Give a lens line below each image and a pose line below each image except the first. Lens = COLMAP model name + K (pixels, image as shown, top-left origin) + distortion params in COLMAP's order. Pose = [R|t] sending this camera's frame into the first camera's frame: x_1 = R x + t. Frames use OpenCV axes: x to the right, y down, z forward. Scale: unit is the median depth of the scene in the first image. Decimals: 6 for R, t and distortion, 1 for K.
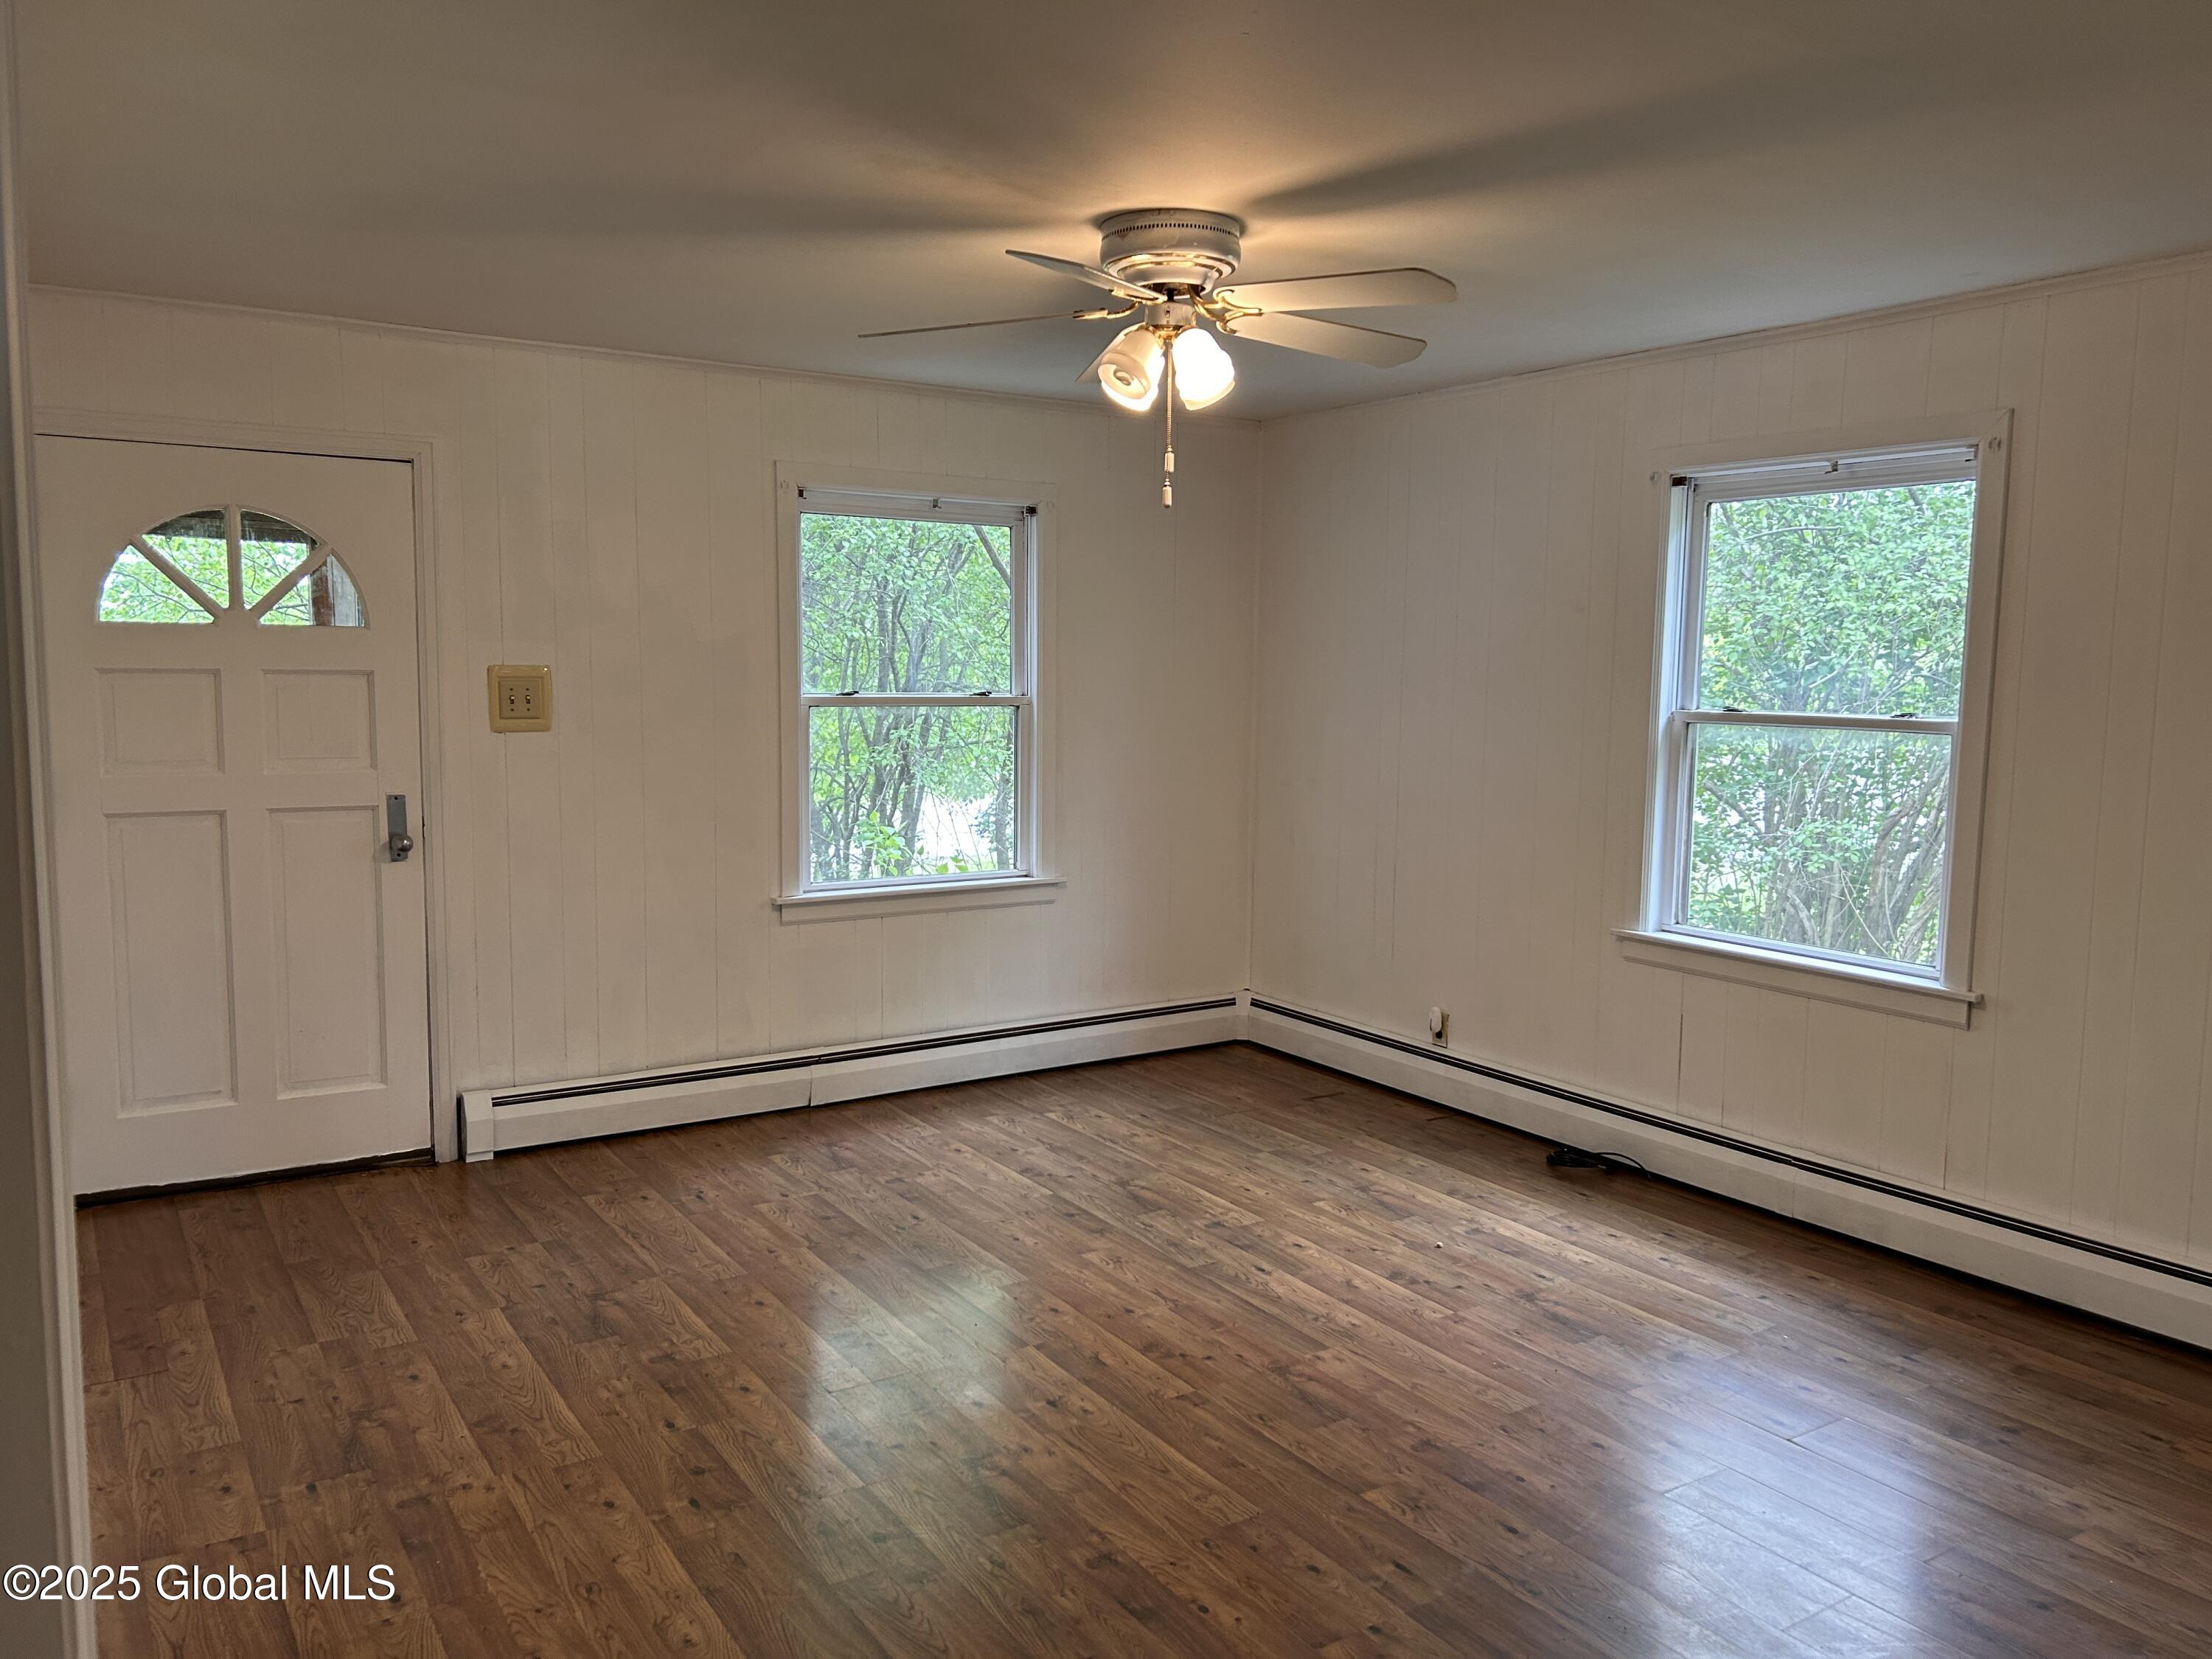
lens RADIAL K [[1664.0, 0, 1107.6], [0, 1664.0, 841.9], [0, 0, 1]] dist [0.055743, -0.060207]
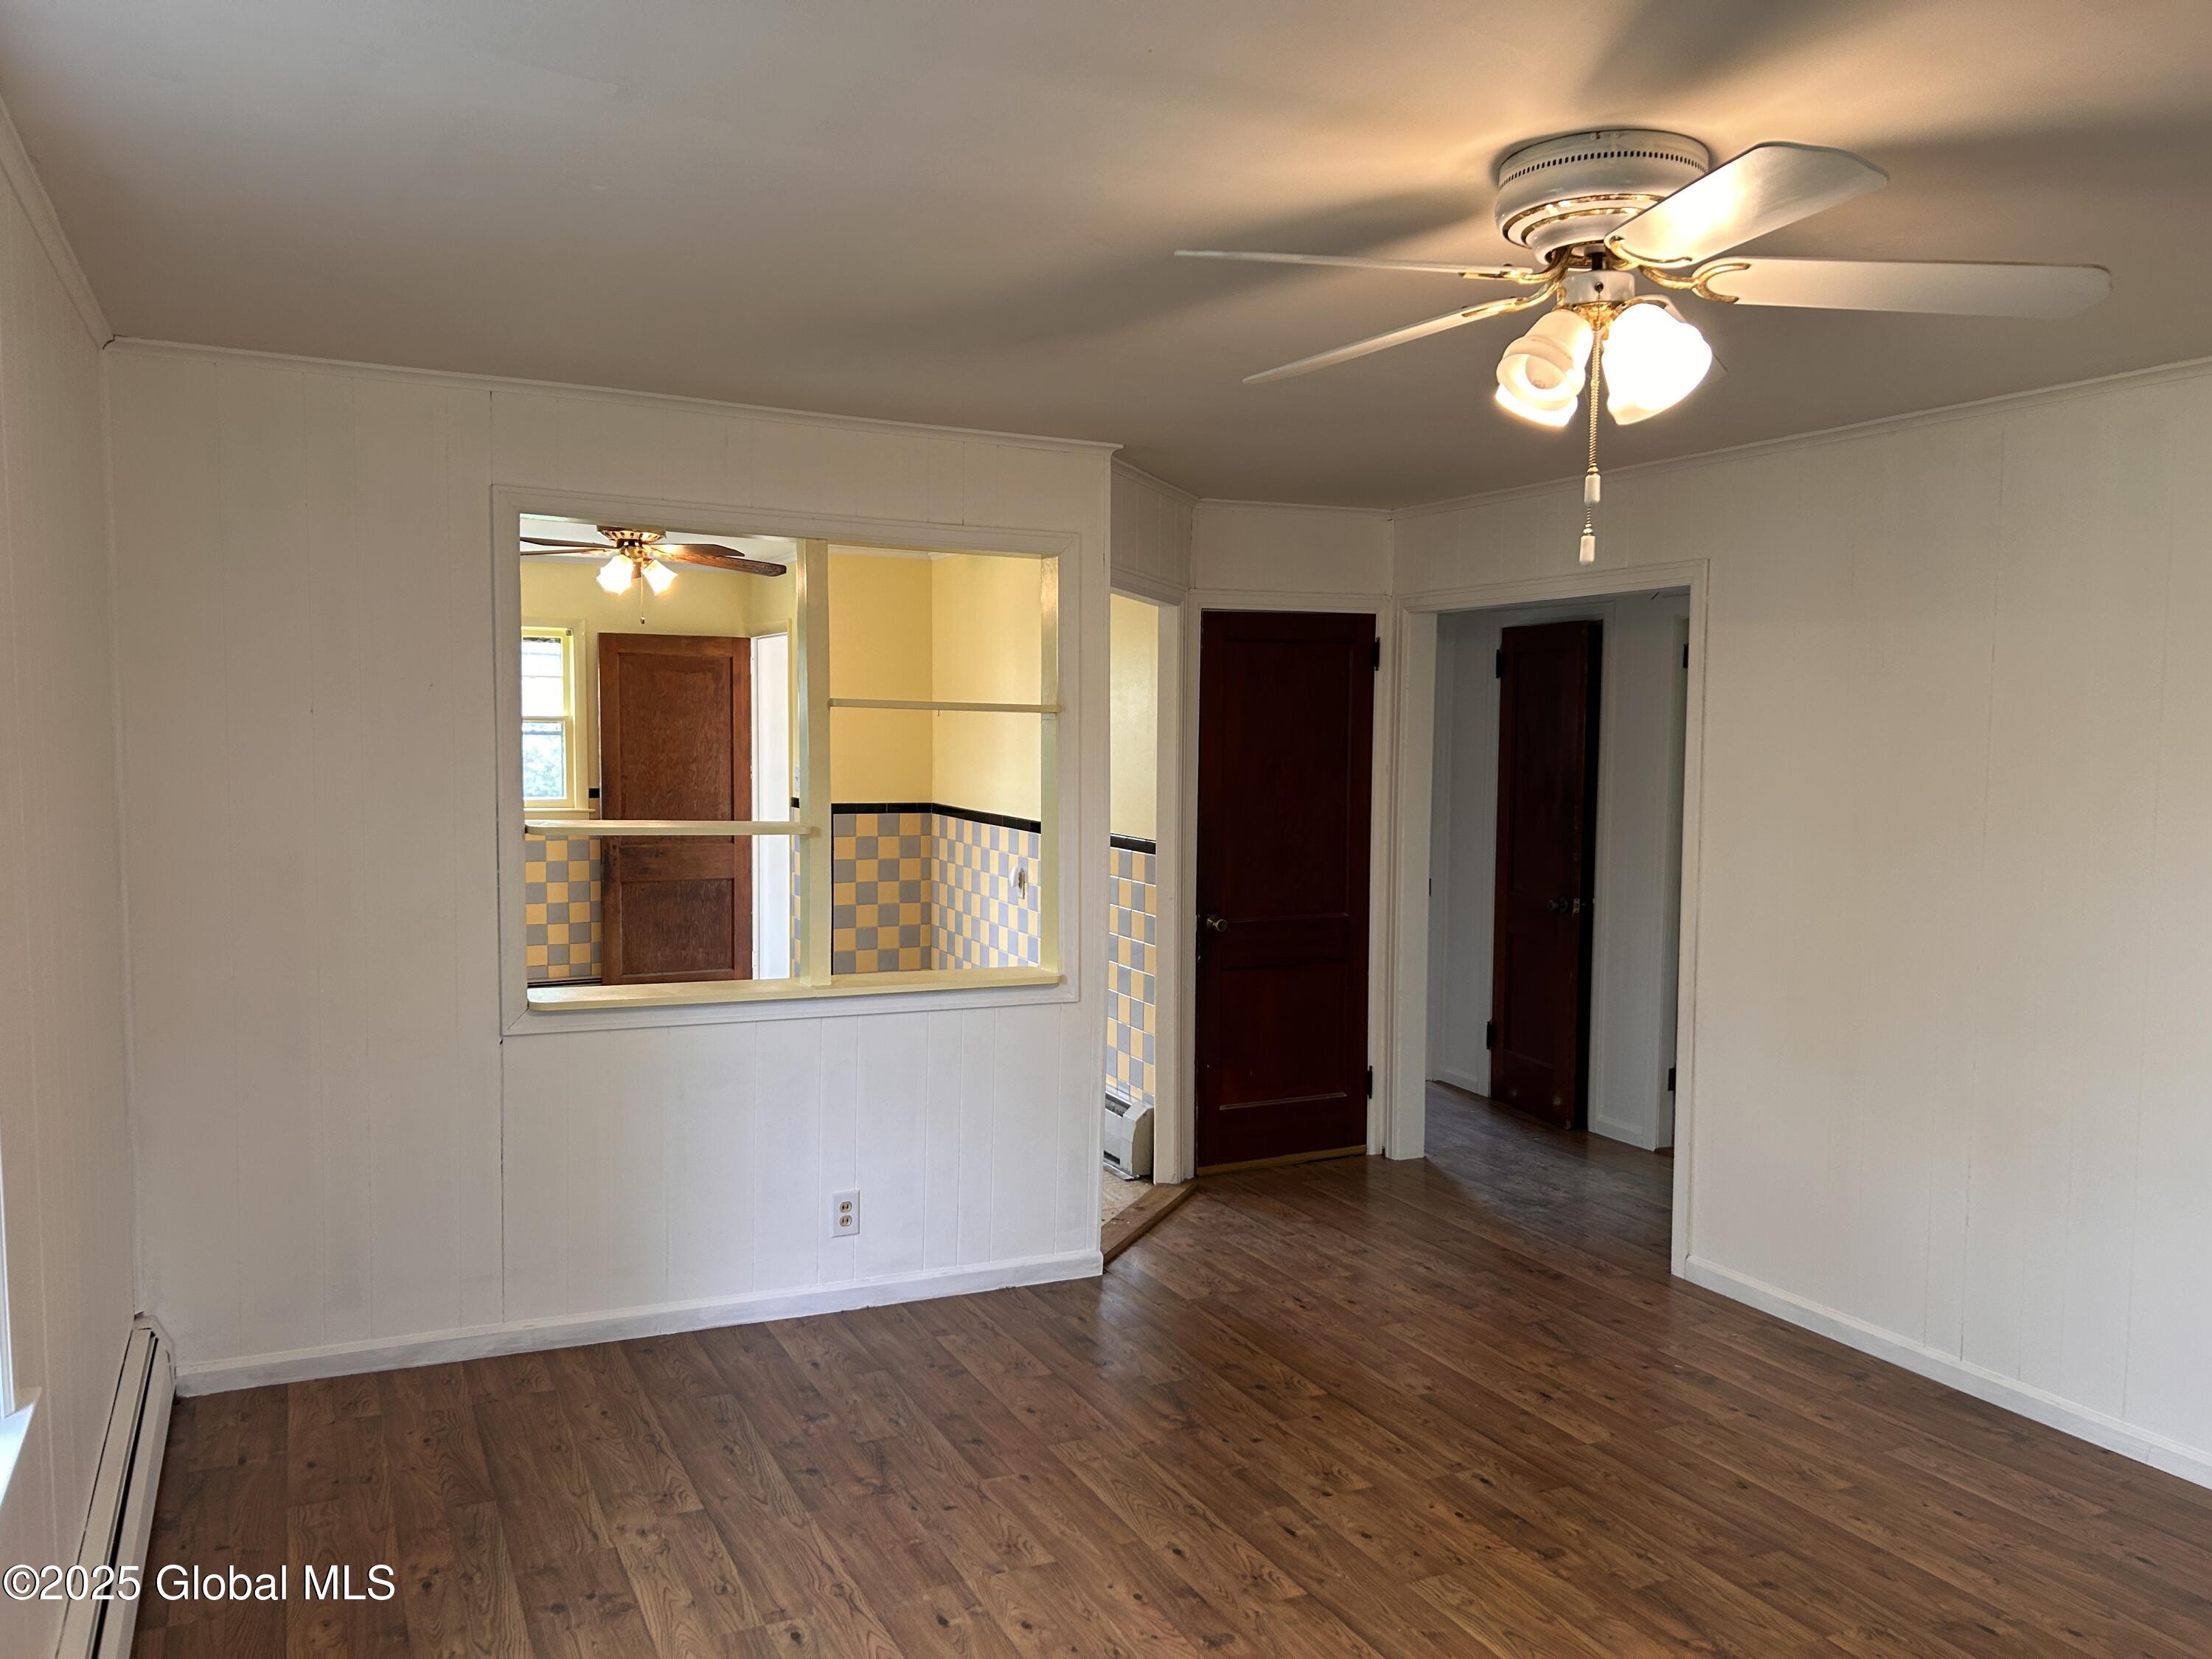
lens RADIAL K [[1664.0, 0, 1098.7], [0, 1664.0, 848.9], [0, 0, 1]] dist [0.055743, -0.060207]
pose [[-0.991762, -0.030469, 0.124415, 0.109251], [-0.007766, 0.983813, 0.179029, -0.155300], [-0.127856, 0.176588, -0.975946, 1.290743]]
